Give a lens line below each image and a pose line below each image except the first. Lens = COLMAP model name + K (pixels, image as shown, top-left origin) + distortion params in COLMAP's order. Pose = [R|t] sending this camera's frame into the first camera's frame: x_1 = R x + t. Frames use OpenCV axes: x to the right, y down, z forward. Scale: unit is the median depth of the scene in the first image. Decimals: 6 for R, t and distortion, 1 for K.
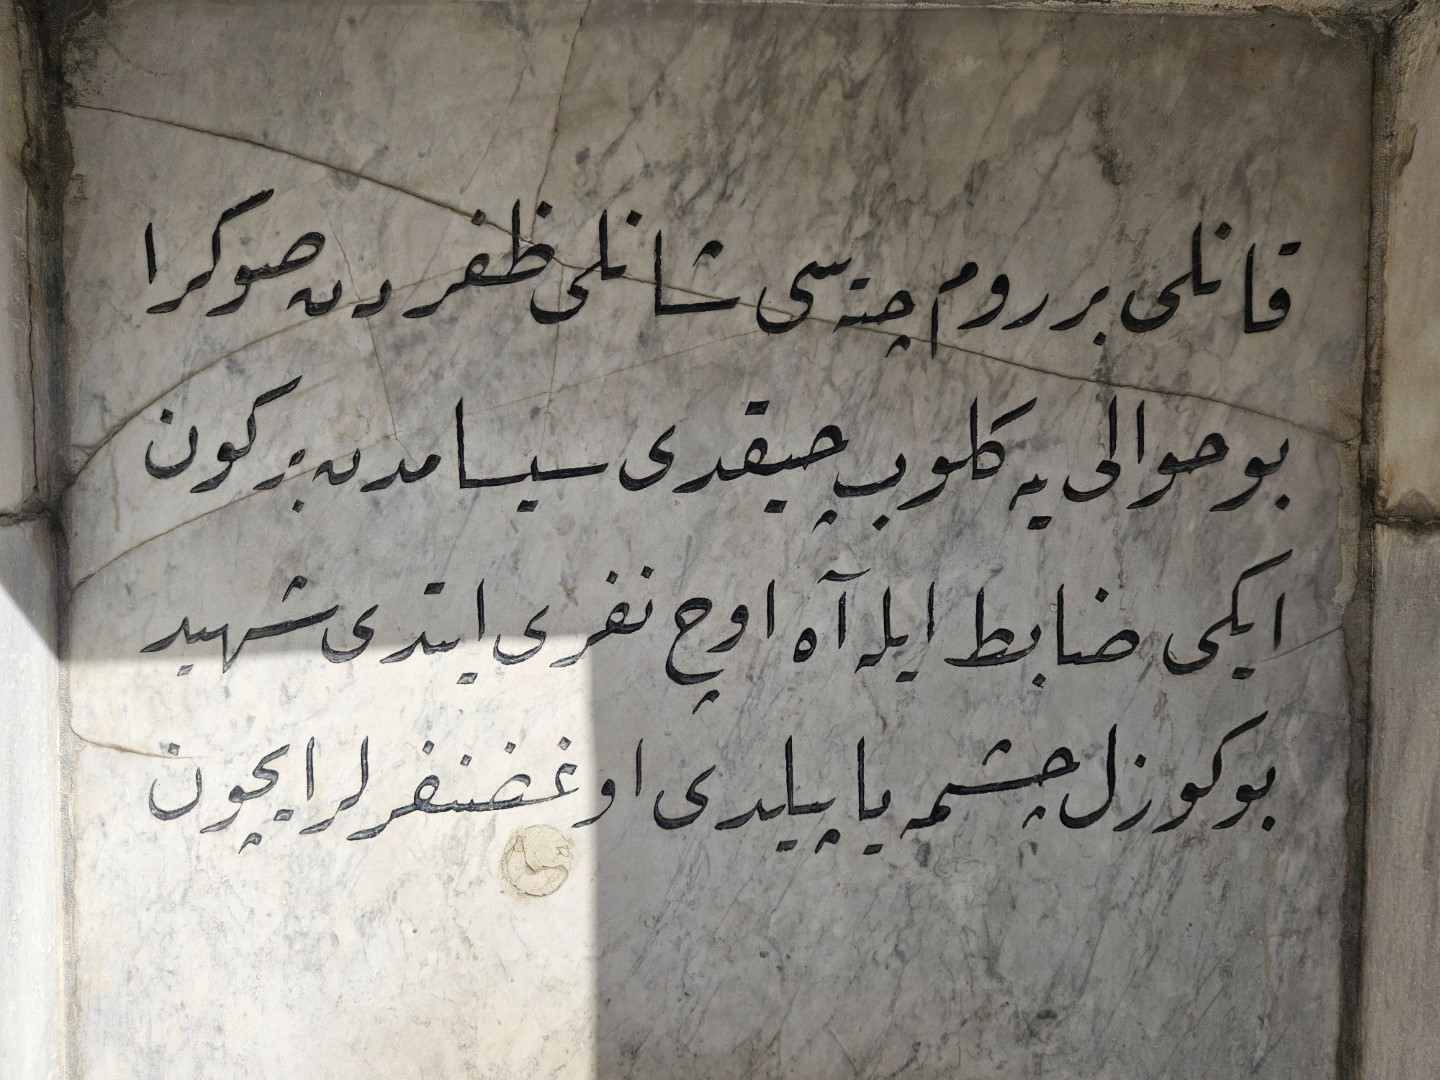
lens RADIAL K [[976.5, 0, 720.0], [0, 976.5, 540.0], [0, 0, 1]] dist [0.067210, -0.069128]
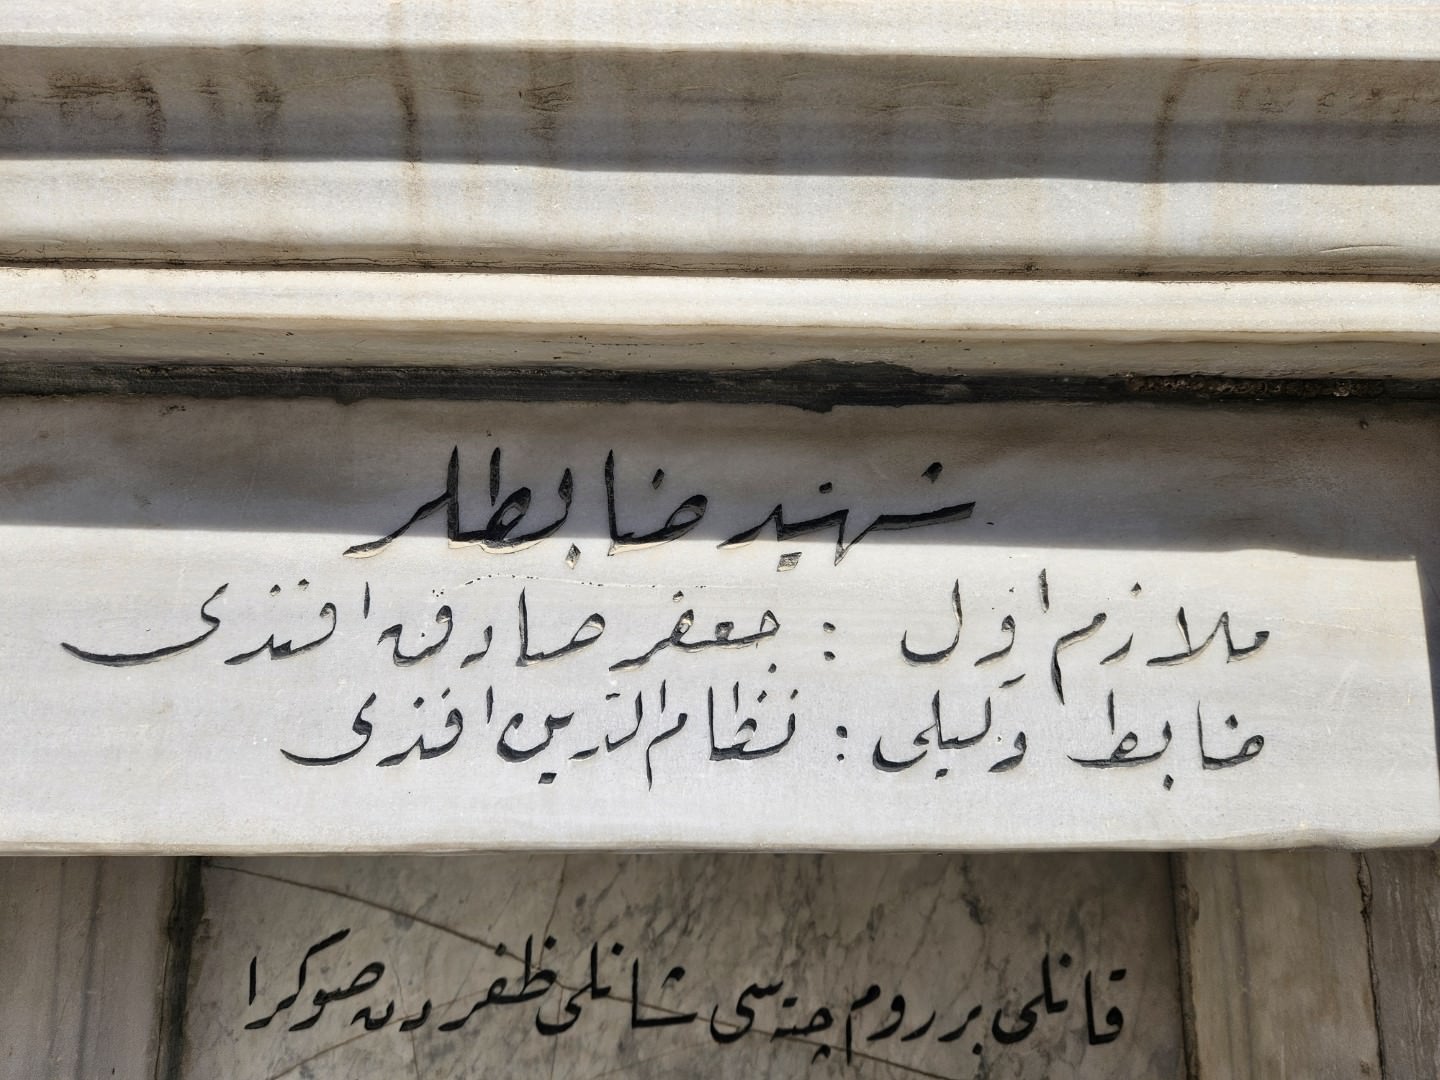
lens RADIAL K [[957.9, 0, 720.0], [0, 957.9, 540.0], [0, 0, 1]] dist [0.046699, -0.043850]
pose [[0.999912, -0.002113, -0.013091, 0.068030], [-0.000847, 0.975027, -0.222085, -0.574235], [0.013233, 0.222076, 0.974940, -0.384048]]
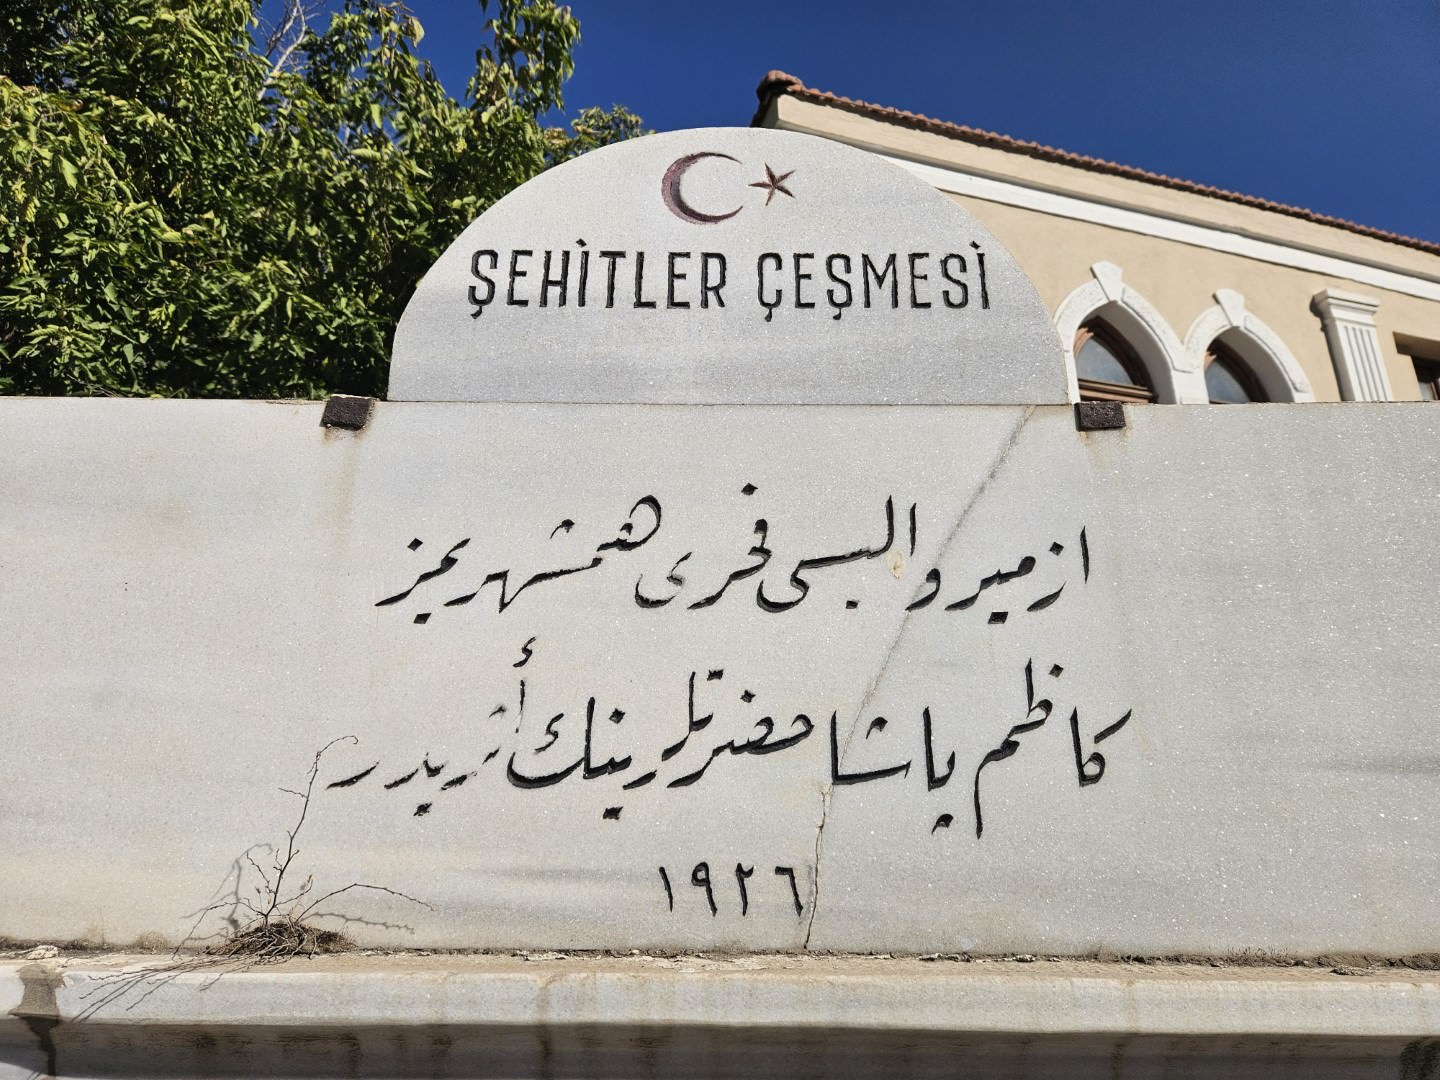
lens RADIAL K [[976.5, 0, 720.0], [0, 976.5, 540.0], [0, 0, 1]] dist [0.067210, -0.069128]
pose [[0.999833, -0.006082, -0.017235, 0.026860], [-0.001328, 0.916351, -0.400373, -1.030698], [0.018229, 0.400329, 0.916190, -0.778173]]
